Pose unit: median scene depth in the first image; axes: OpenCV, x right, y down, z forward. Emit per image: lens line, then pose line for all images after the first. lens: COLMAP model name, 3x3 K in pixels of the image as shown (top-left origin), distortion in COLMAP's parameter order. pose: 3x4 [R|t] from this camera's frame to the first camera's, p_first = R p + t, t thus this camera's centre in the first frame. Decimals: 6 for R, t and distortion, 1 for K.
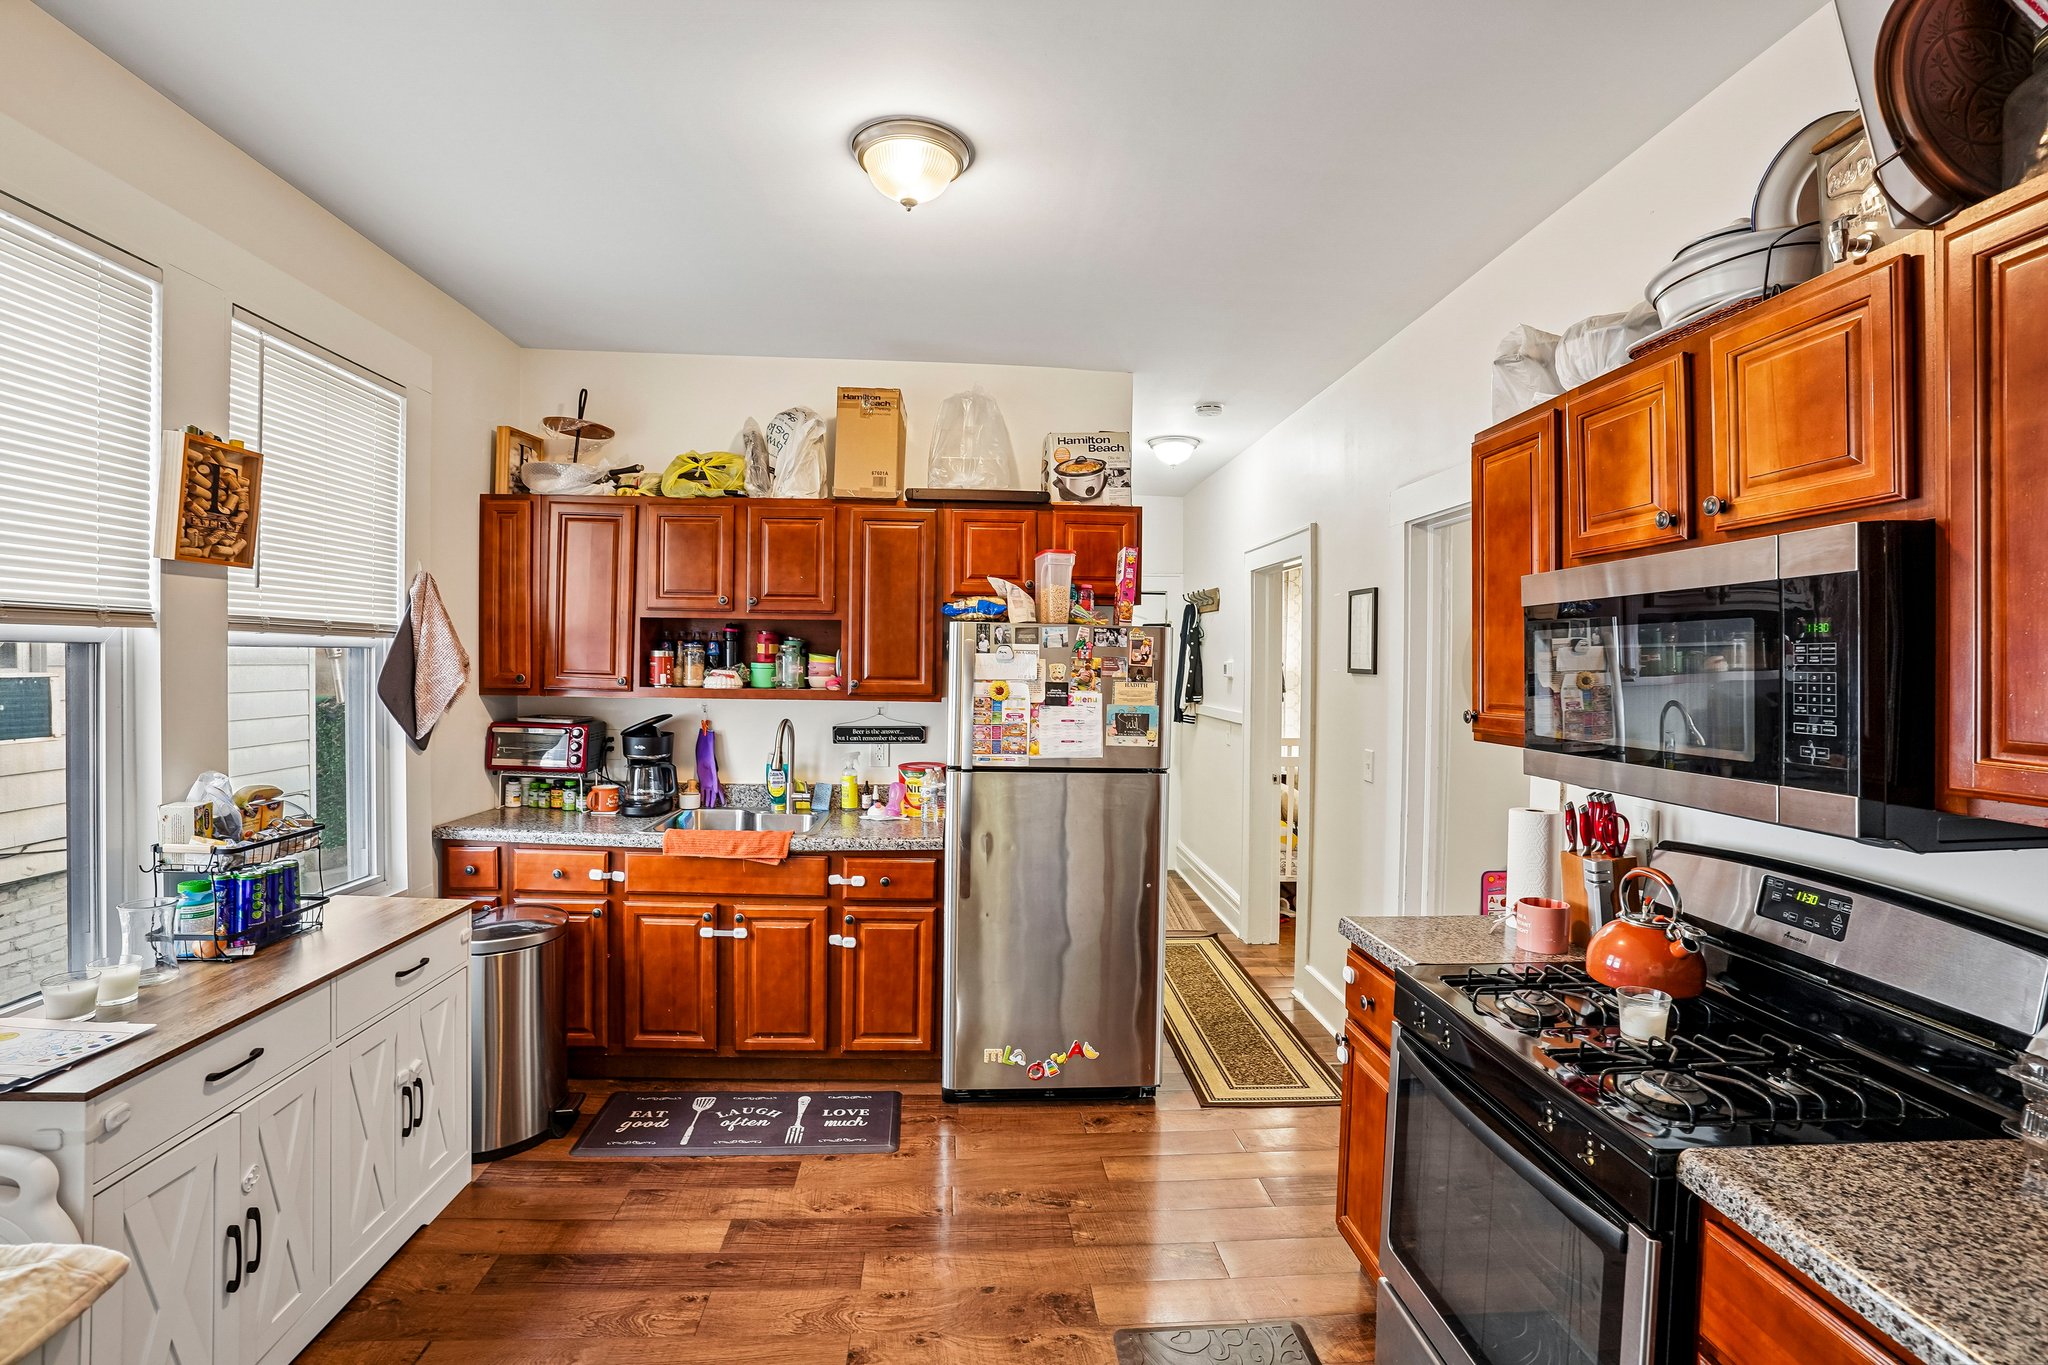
lens RADIAL K [[938.3, 0, 1024.0], [0, 938.3, 682.5], [0, 0, 1]] dist [-0.092751, 0.034643]
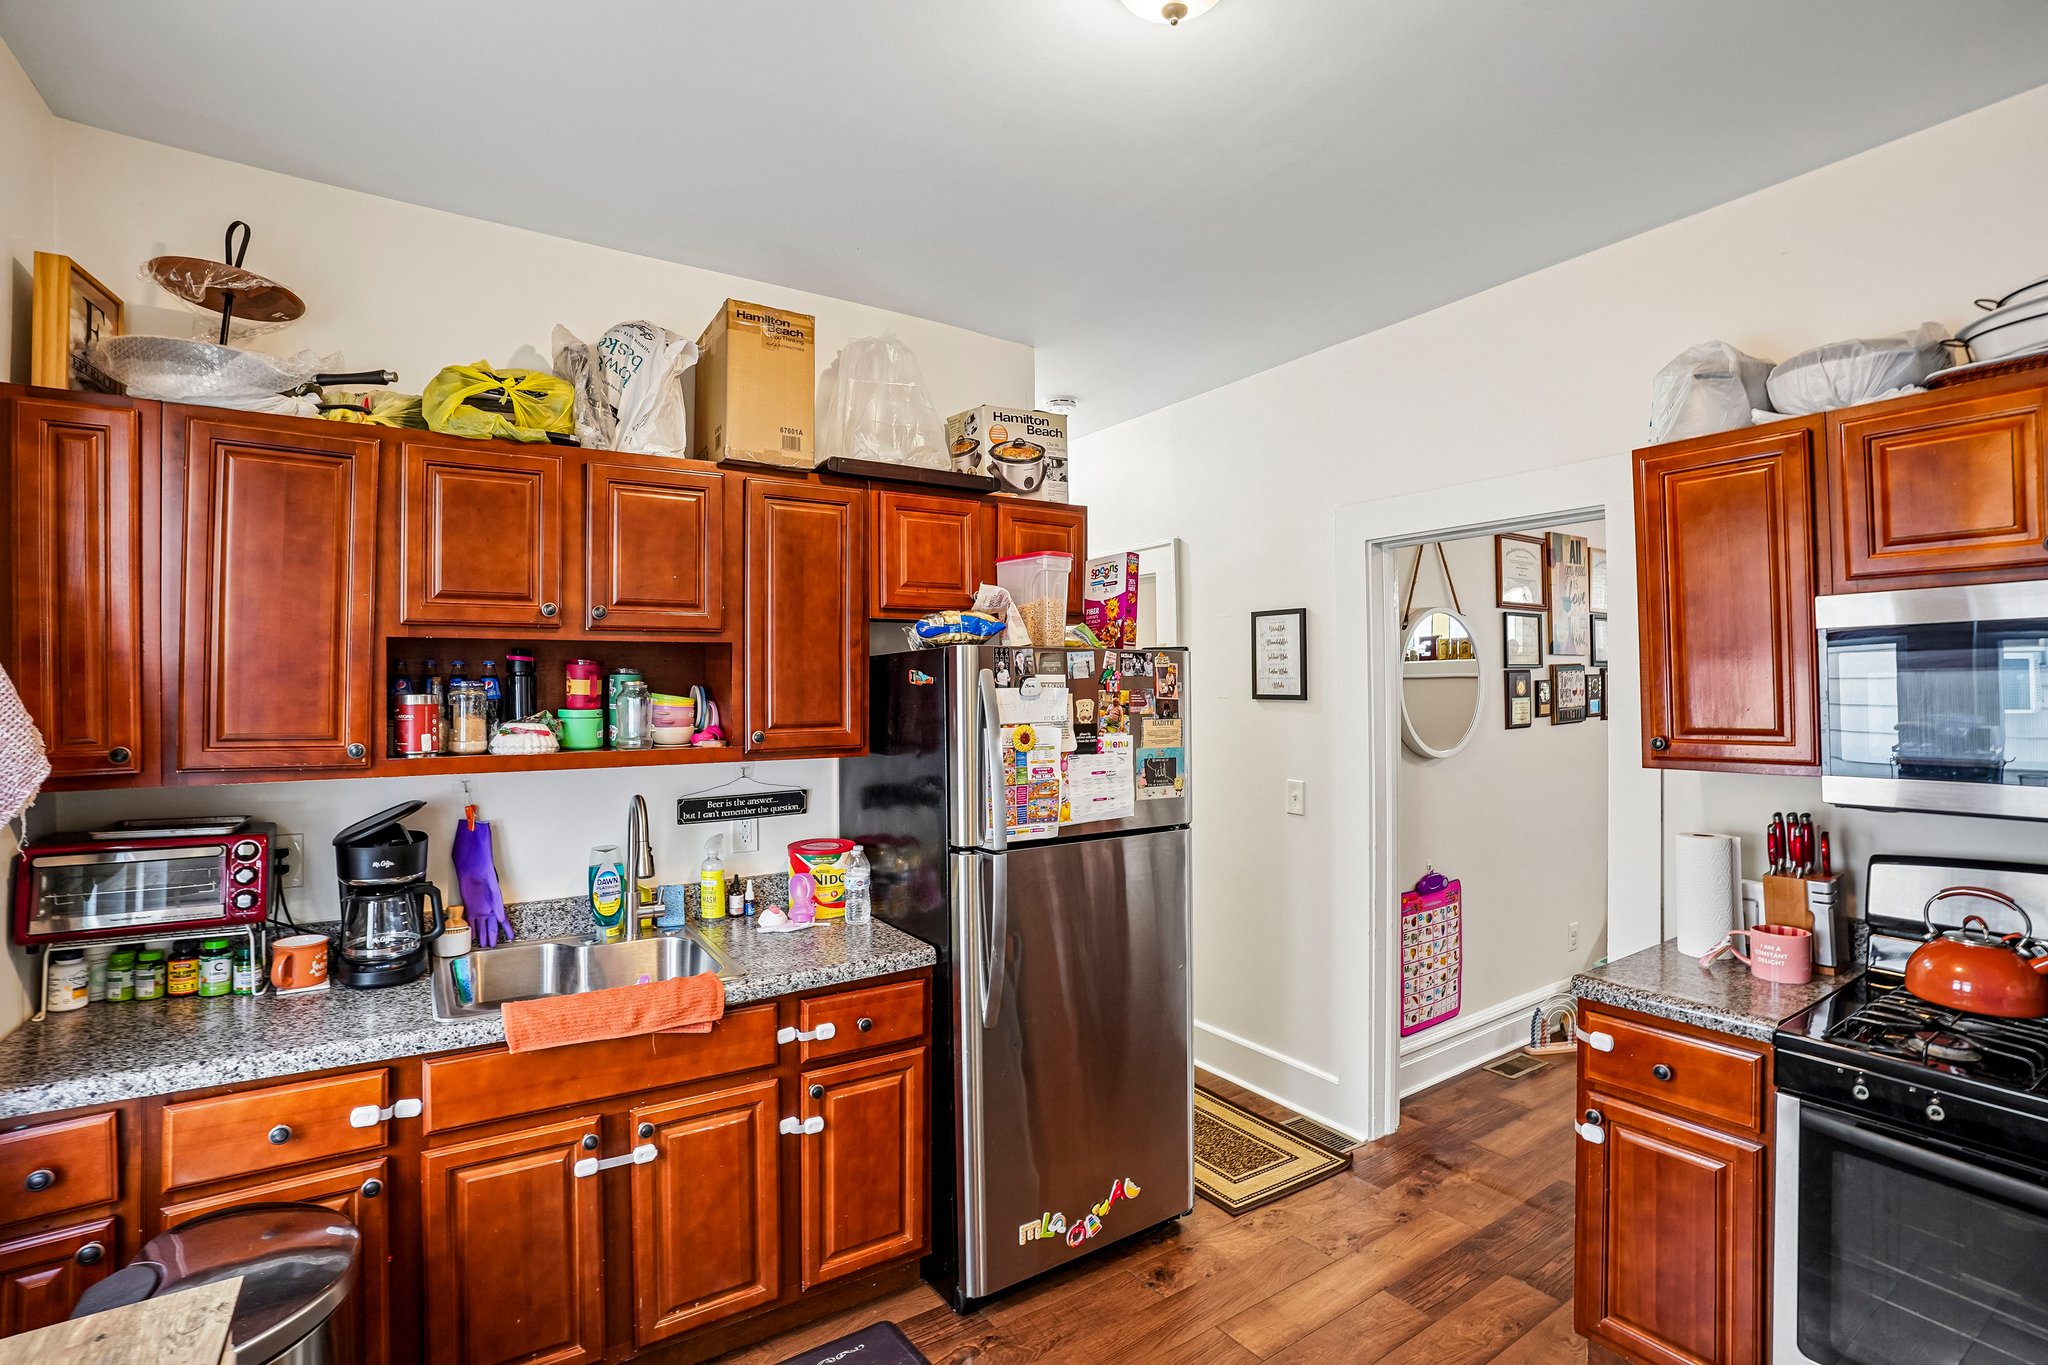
lens RADIAL K [[944.3, 0, 1024.0], [0, 944.3, 682.5], [0, 0, 1]] dist [-0.083208, 0.031856]
pose [[0.870788, -0.019541, 0.491271, -0.377490], [0.032268, 0.999327, -0.017447, -0.021284], [-0.490599, 0.031045, 0.870832, 0.339454]]
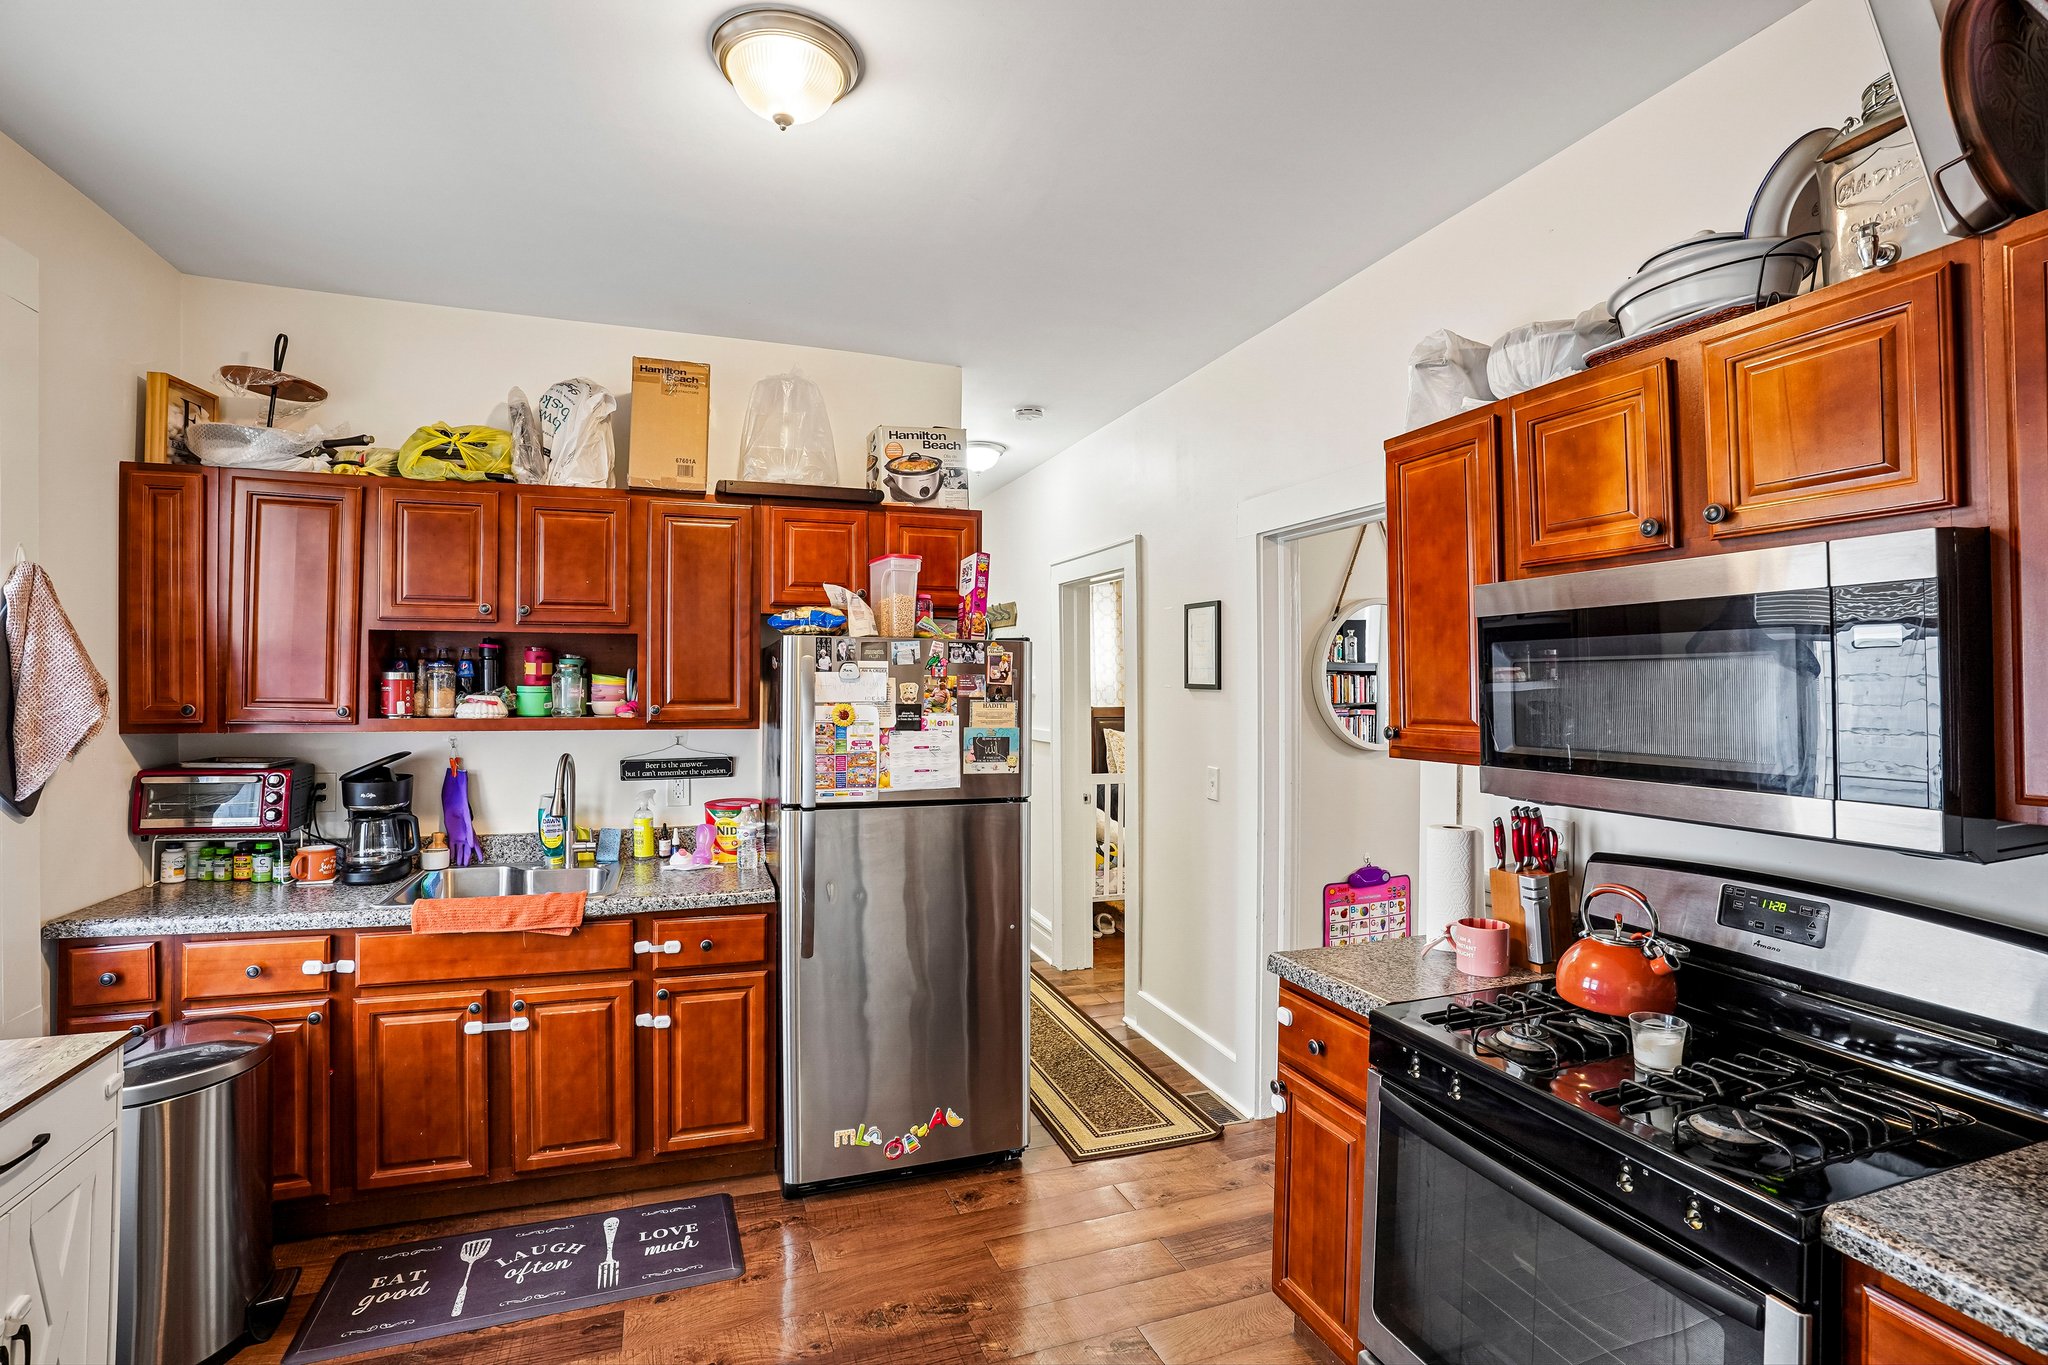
lens RADIAL K [[944.3, 0, 1024.0], [0, 944.3, 682.5], [0, 0, 1]] dist [-0.083208, 0.031856]
pose [[0.961564, -0.011841, 0.274325, -0.100663], [0.016900, 0.999728, -0.016085, -0.004175], [-0.274060, 0.020103, 0.961502, 0.113091]]
